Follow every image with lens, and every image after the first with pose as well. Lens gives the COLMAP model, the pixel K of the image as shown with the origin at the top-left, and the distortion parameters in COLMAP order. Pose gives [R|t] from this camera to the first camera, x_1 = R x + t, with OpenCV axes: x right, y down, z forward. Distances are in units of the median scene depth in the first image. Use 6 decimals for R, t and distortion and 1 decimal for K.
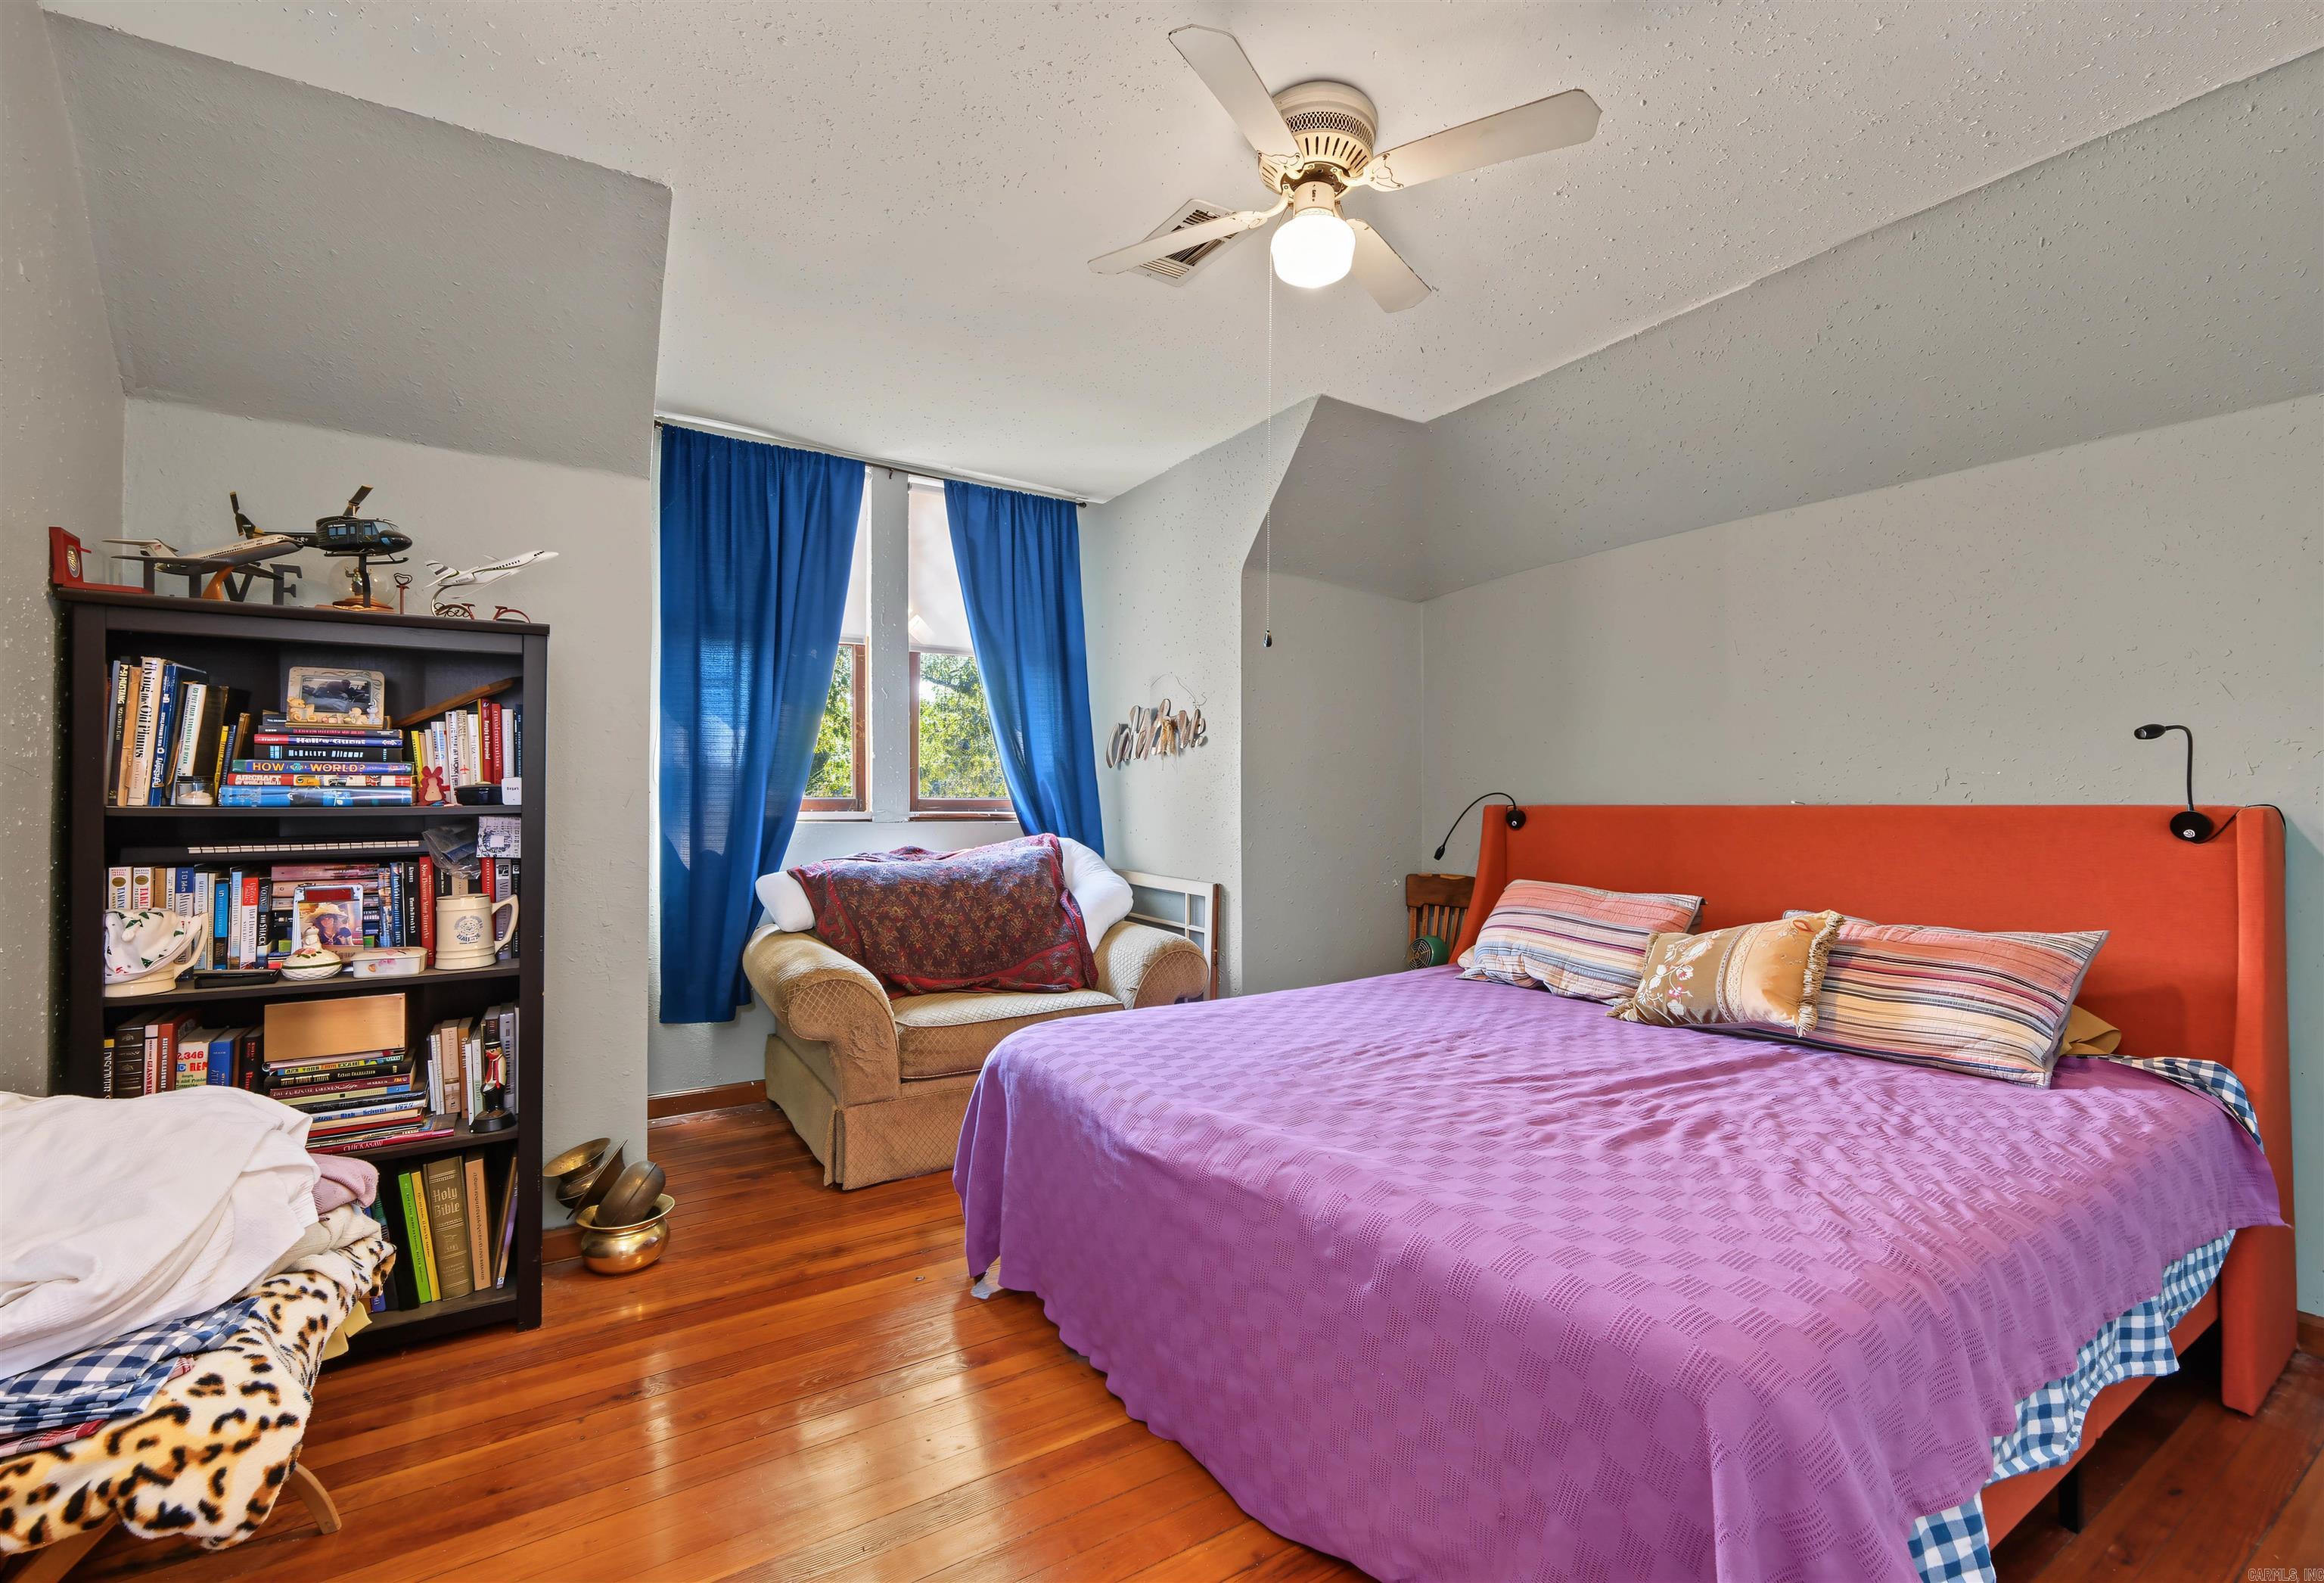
lens RADIAL K [[1017.8, 0, 1169.4], [0, 1017.8, 801.5], [0, 0, 1]] dist [-0.000735, 0.000008]
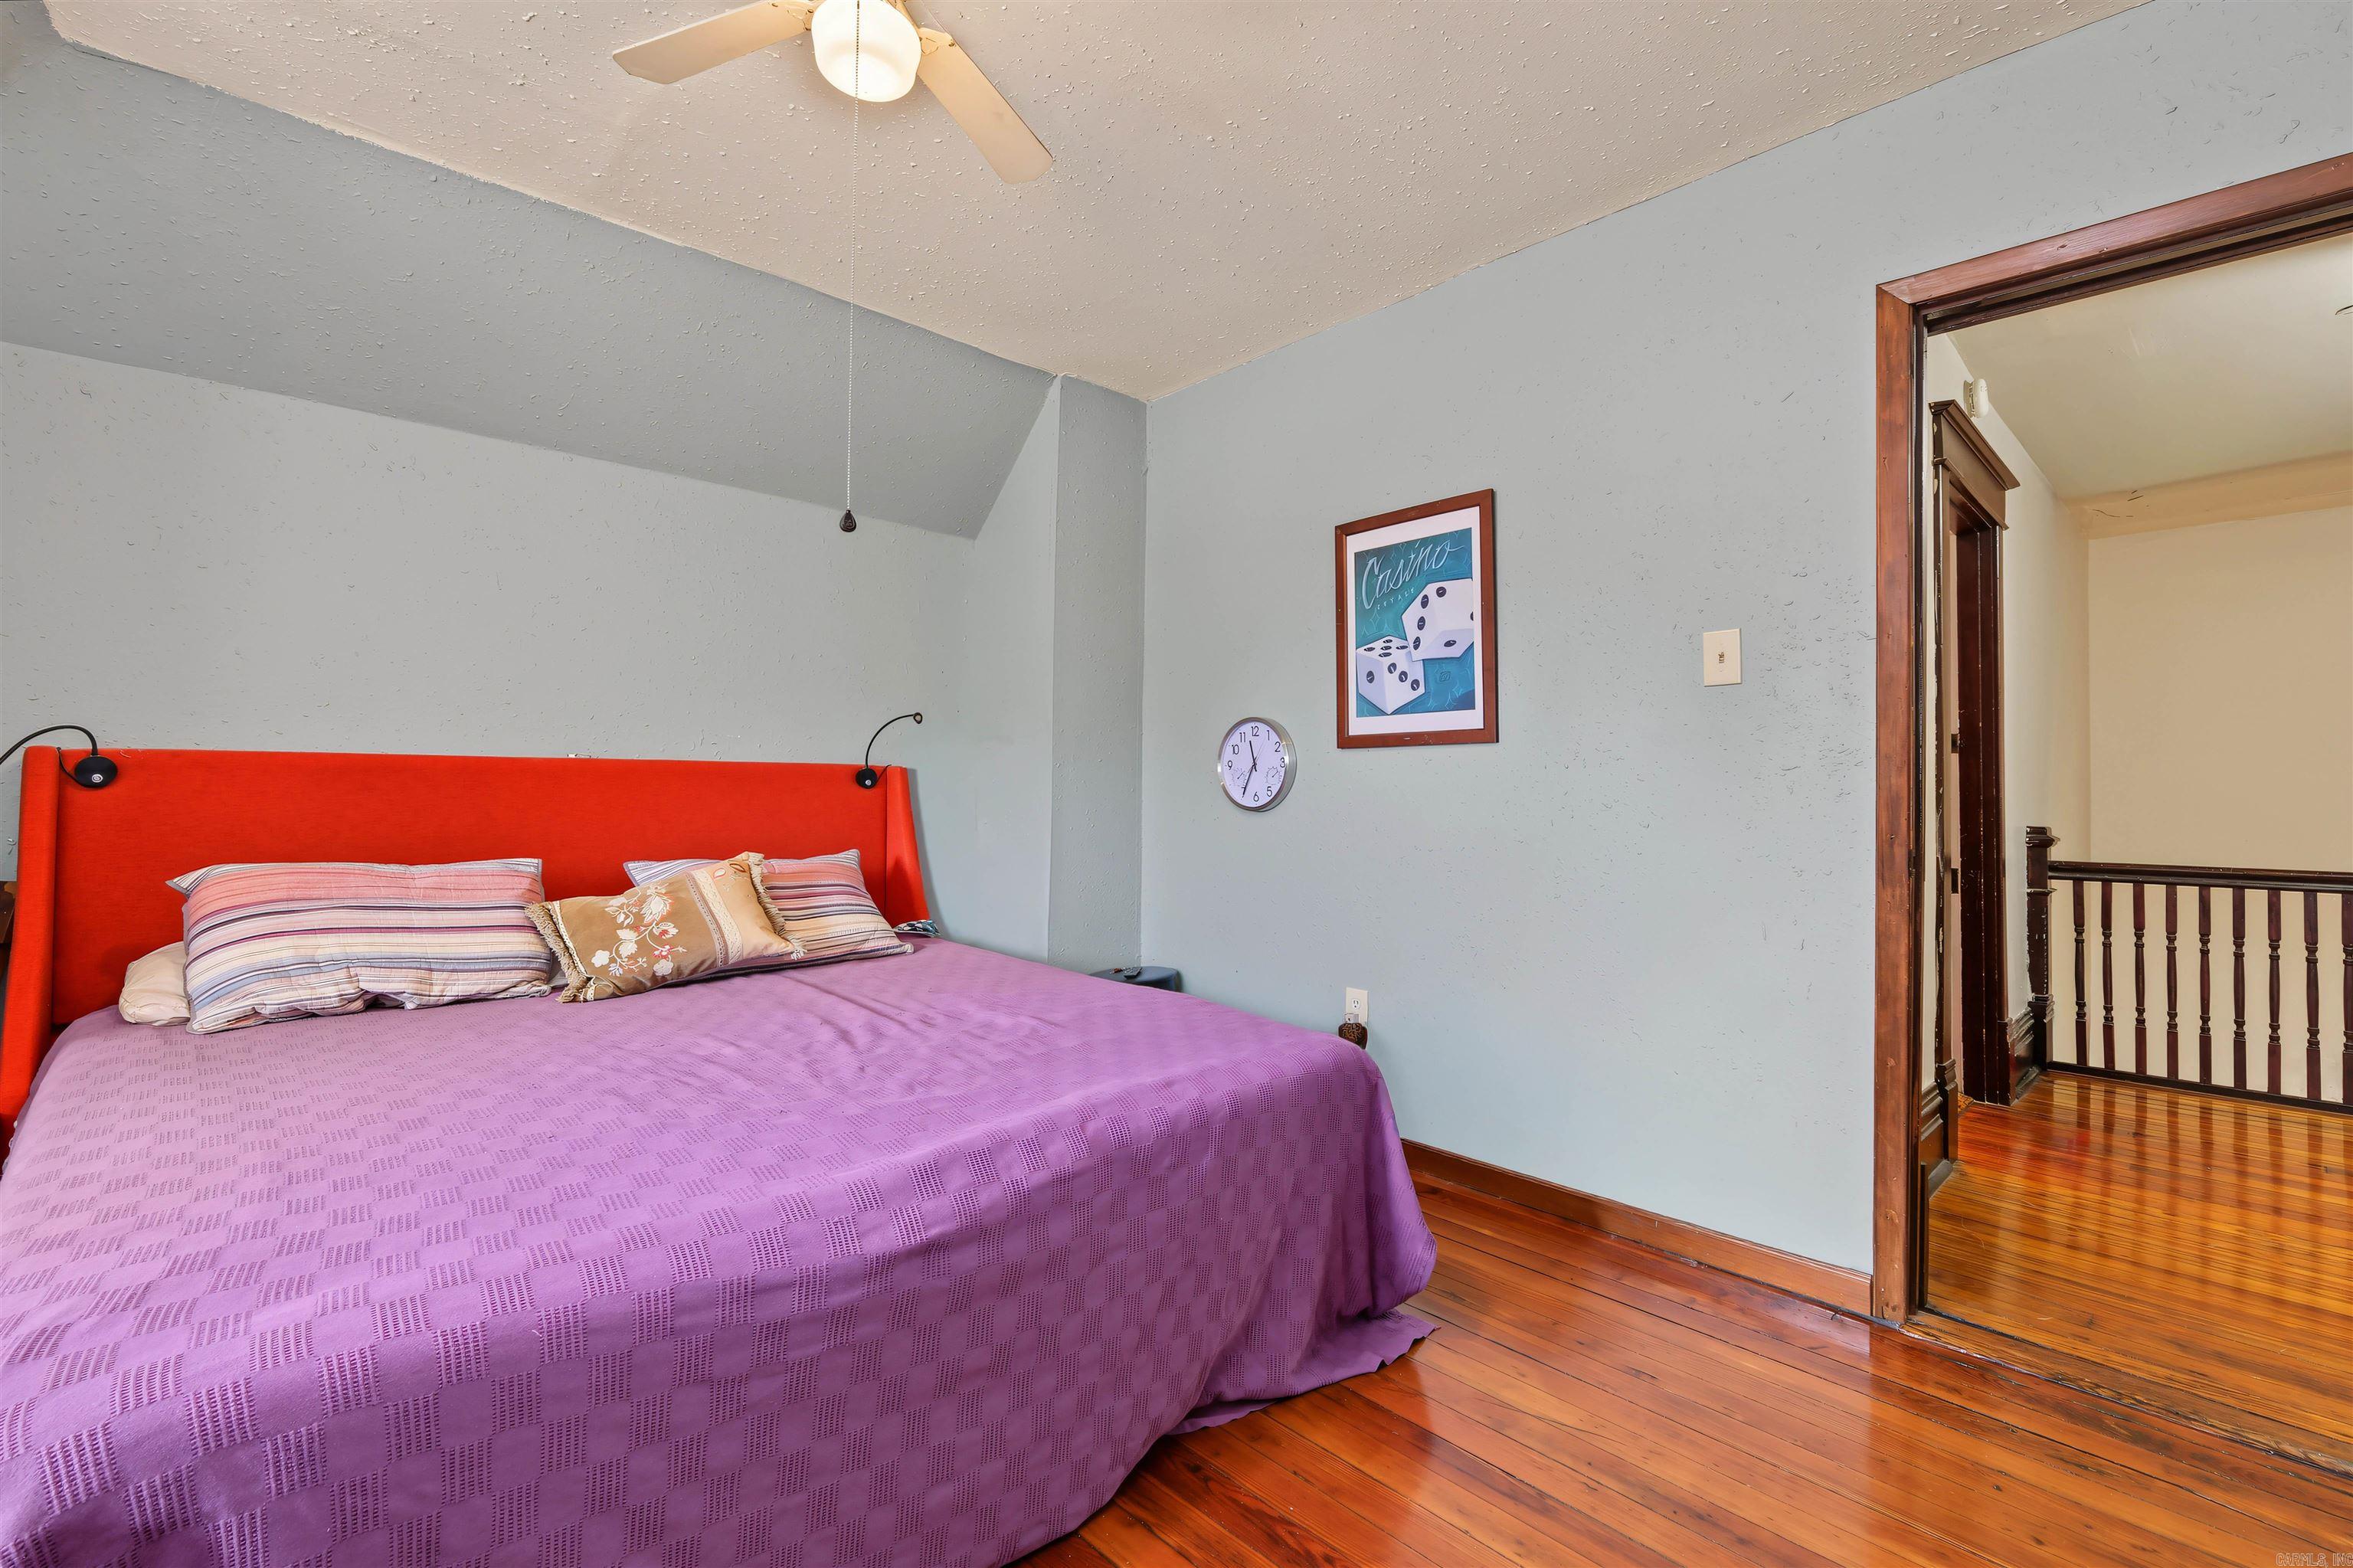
lens RADIAL K [[1020.6, 0, 1187.5], [0, 1020.6, 775.9], [0, 0, 1]] dist [0.001081, 0.000156]
pose [[-0.174079, 0.002396, 0.984729, -0.541591], [-0.014943, 0.999875, -0.005075, 0.018683], [-0.984618, -0.015598, -0.174021, 0.684944]]
